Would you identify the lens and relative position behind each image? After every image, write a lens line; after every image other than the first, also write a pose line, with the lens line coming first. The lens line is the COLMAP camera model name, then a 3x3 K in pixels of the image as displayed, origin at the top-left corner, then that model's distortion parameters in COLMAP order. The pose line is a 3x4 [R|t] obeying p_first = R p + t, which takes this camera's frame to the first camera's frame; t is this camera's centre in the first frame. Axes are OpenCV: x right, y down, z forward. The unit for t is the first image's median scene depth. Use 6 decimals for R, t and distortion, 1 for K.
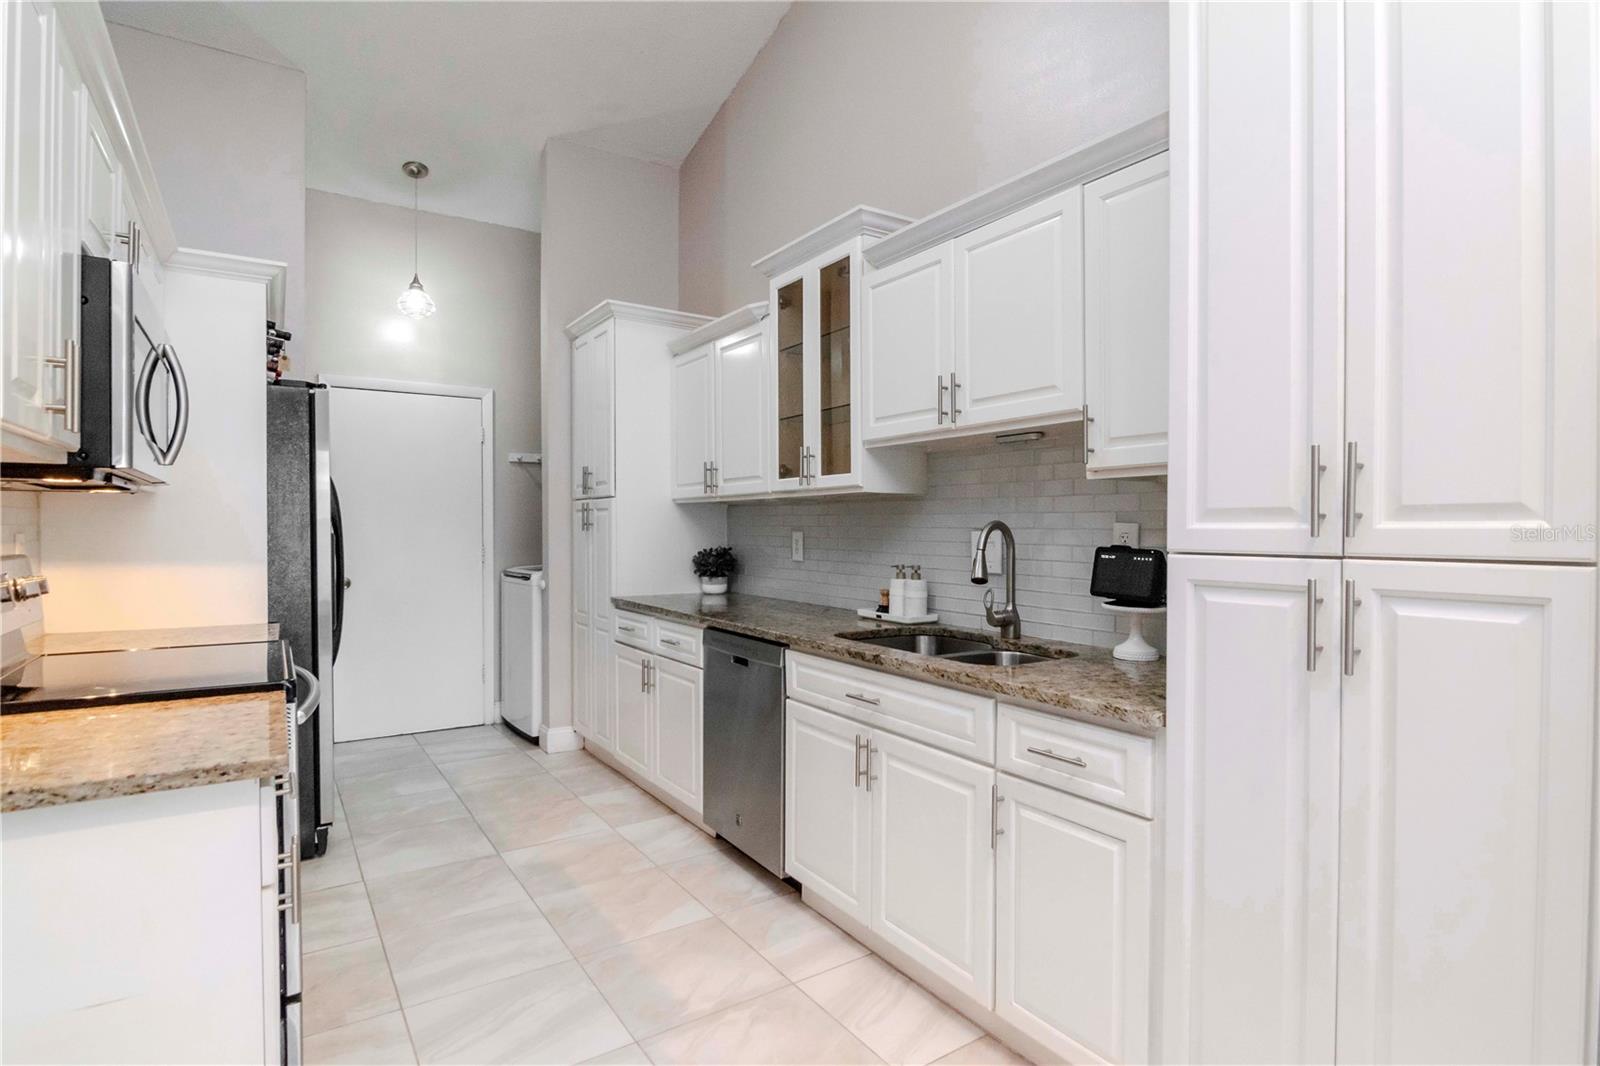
lens RADIAL K [[831.9, 0, 800.0], [0, 831.9, 533.0], [0, 0, 1]] dist [-0.021552, -0.000879]
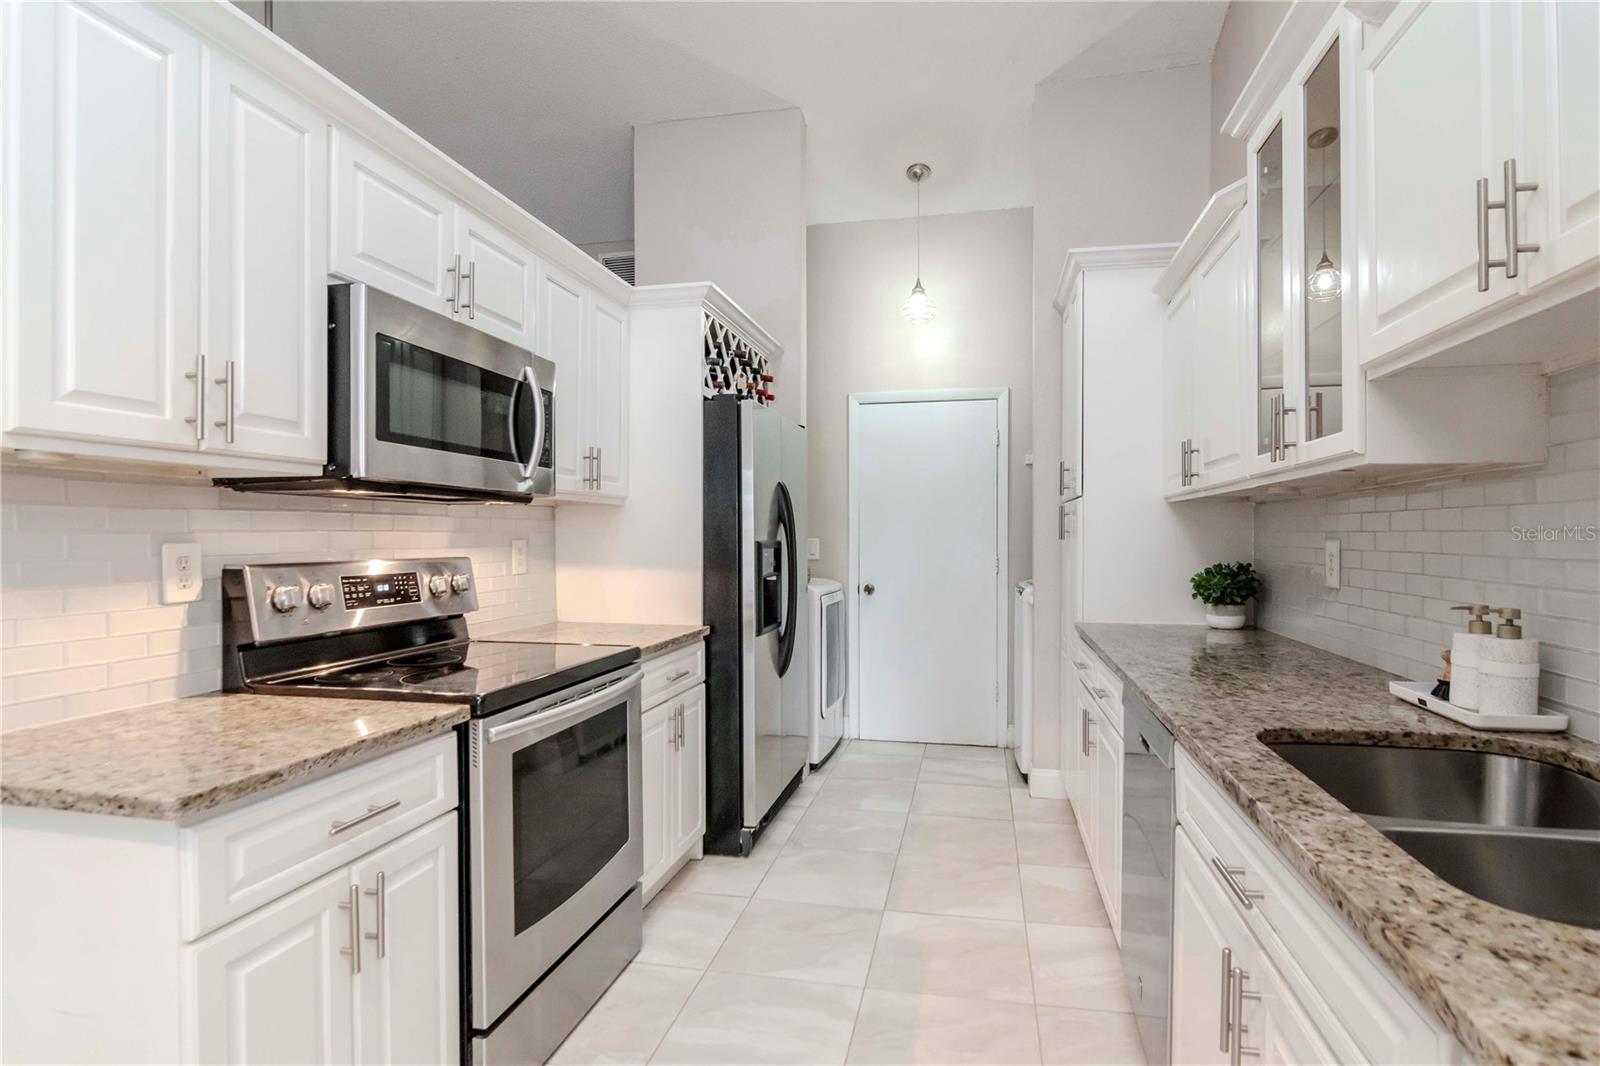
lens RADIAL K [[795.6, 0, 794.4], [0, 795.6, 544.2], [0, 0, 1]] dist [-0.000537, -0.009063]
pose [[0.704214, 0.005248, -0.709969, 0.160395], [-0.004005, 0.999986, 0.003420, 0.000962], [0.709977, 0.000435, 0.704225, 0.349231]]
